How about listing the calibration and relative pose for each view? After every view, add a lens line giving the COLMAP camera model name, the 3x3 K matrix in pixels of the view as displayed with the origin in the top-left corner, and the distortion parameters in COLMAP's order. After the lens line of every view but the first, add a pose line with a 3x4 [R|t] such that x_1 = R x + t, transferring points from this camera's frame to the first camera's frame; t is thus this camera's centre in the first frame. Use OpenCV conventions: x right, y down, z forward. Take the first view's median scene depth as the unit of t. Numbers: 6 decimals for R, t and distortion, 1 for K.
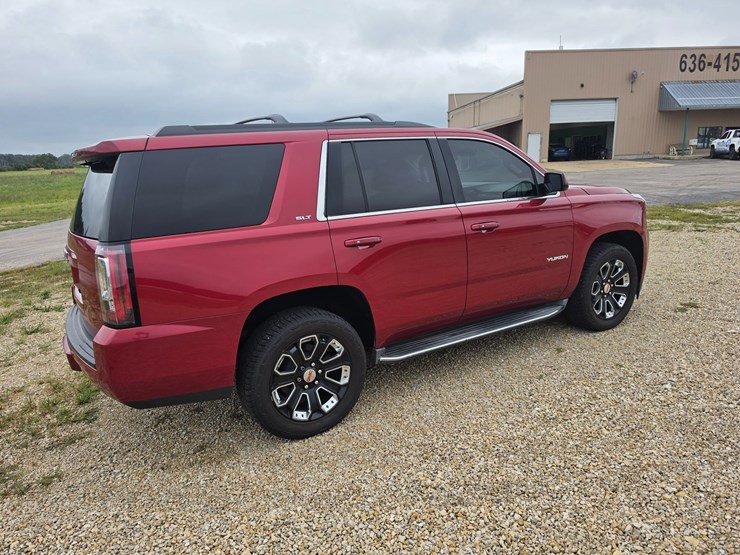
lens RADIAL K [[543.1, 0, 370.0], [0, 543.1, 277.5], [0, 0, 1]] dist [0.037743, -0.062508]
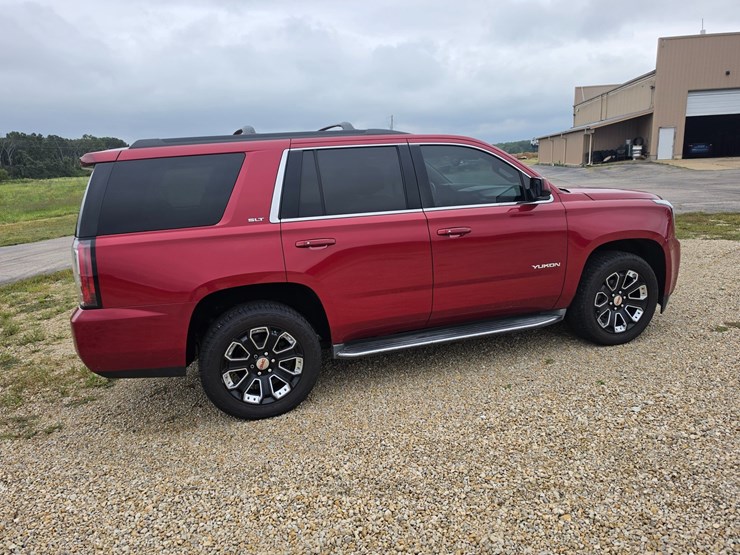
lens RADIAL K [[543.1, 0, 370.0], [0, 543.1, 277.5], [0, 0, 1]] dist [0.037743, -0.062508]
pose [[0.968375, 0.046168, -0.245192, 0.325782], [-0.044968, 0.998933, 0.010491, -0.013099], [0.245415, 0.000867, 0.969418, -0.011238]]
